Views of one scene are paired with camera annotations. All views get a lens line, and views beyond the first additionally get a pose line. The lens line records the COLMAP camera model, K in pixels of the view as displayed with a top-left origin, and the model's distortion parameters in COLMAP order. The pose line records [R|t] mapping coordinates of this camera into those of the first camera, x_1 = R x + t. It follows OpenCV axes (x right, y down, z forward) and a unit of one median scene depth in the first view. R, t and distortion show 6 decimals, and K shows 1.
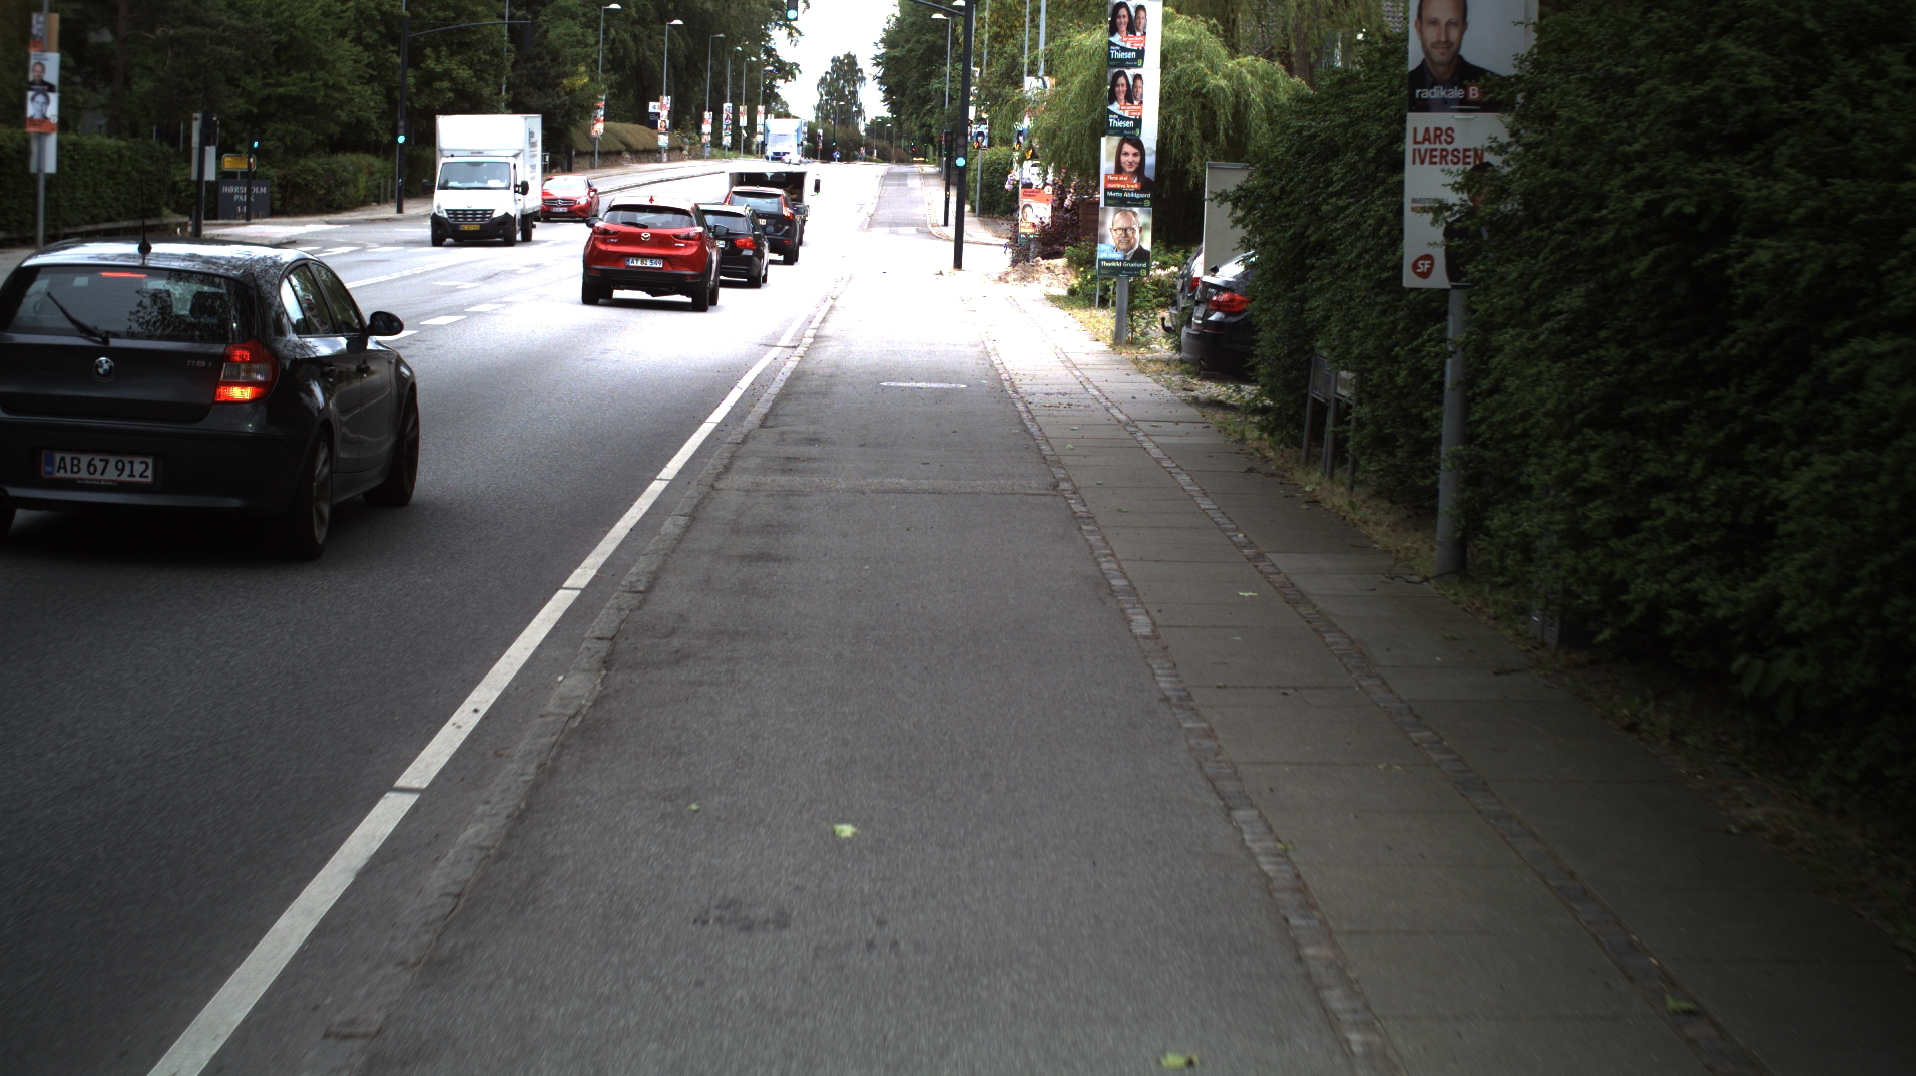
lens RADIAL K [[3336.6, 0, 958.0], [0, 3336.6, 538.0], [0, 0, 1]] dist [-0.269476, 0.248577]
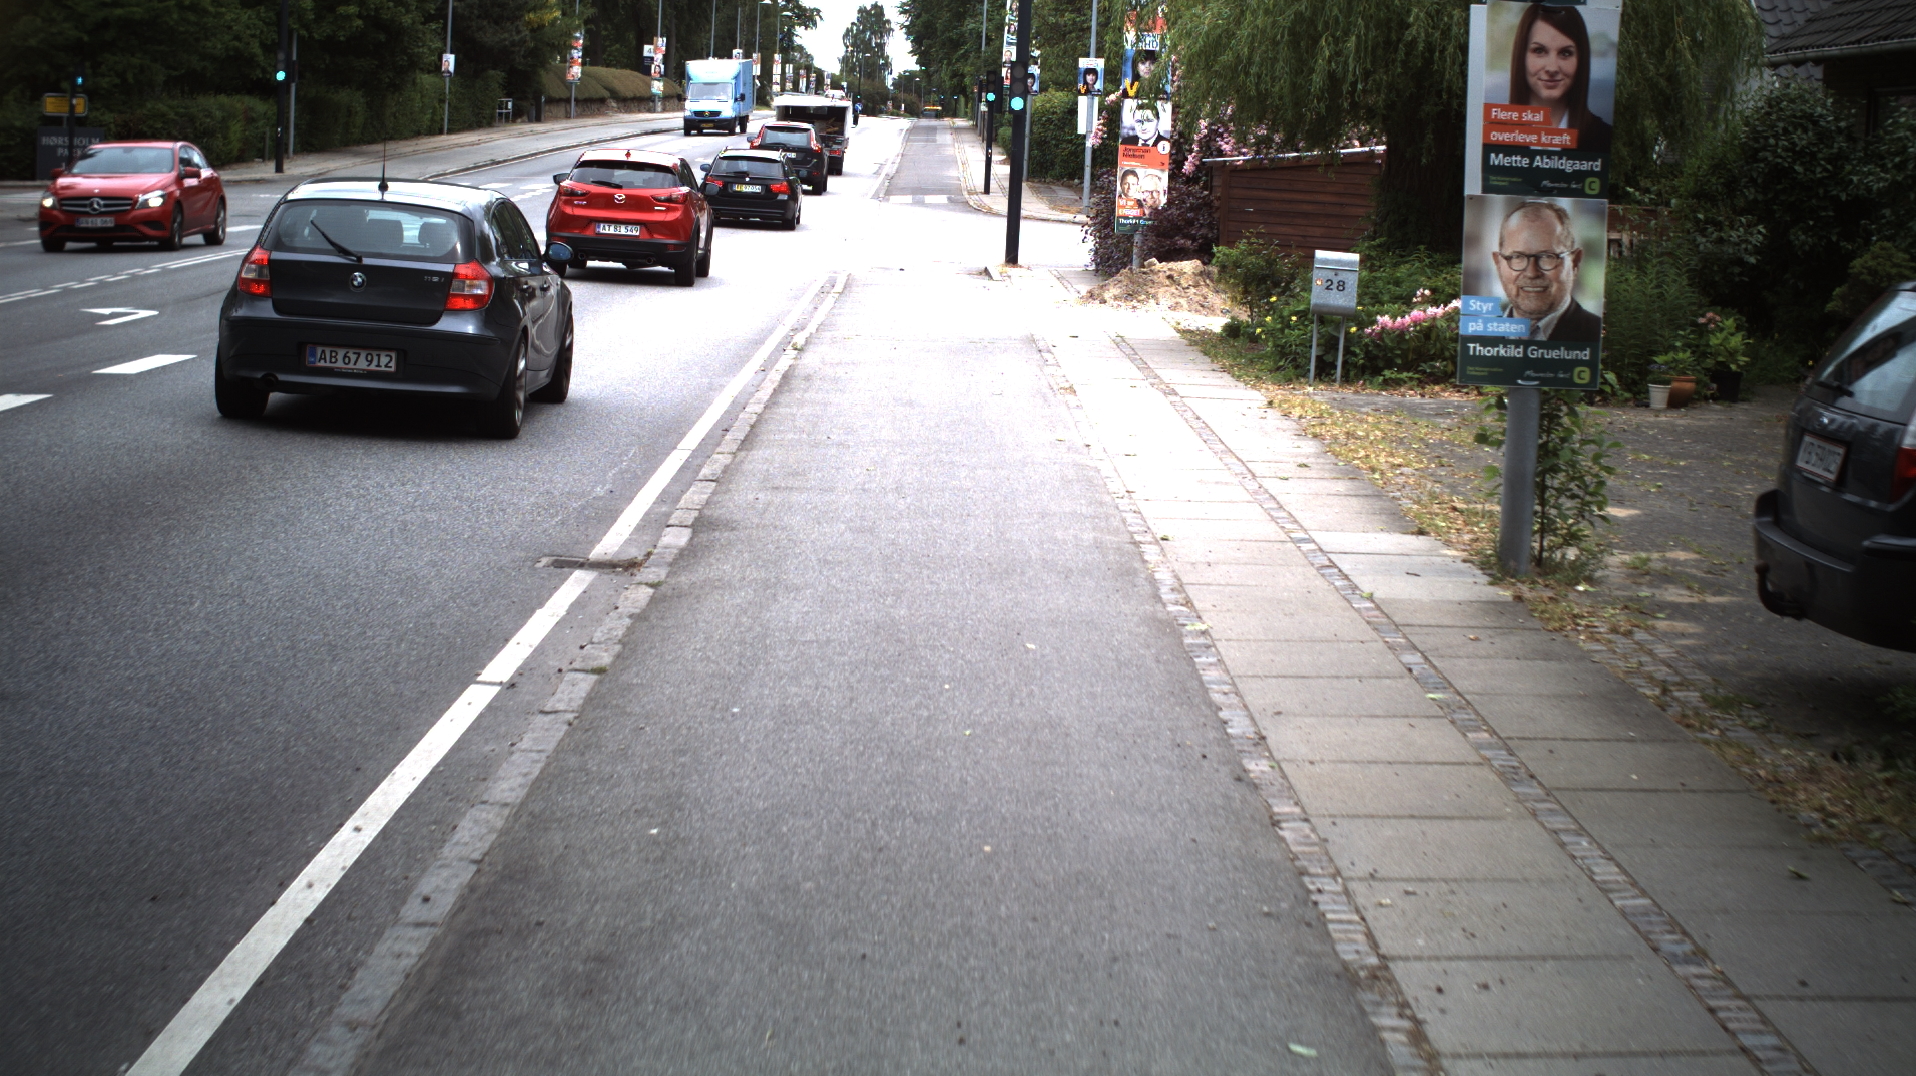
lens RADIAL K [[3336.6, 0, 958.0], [0, 3336.6, 538.0], [0, 0, 1]] dist [-0.269476, 0.248577]
pose [[0.999936, 0.008373, -0.007666, -0.004700], [-0.008276, 0.999885, 0.012691, -0.030395], [0.007771, -0.012627, 0.999890, 0.293007]]
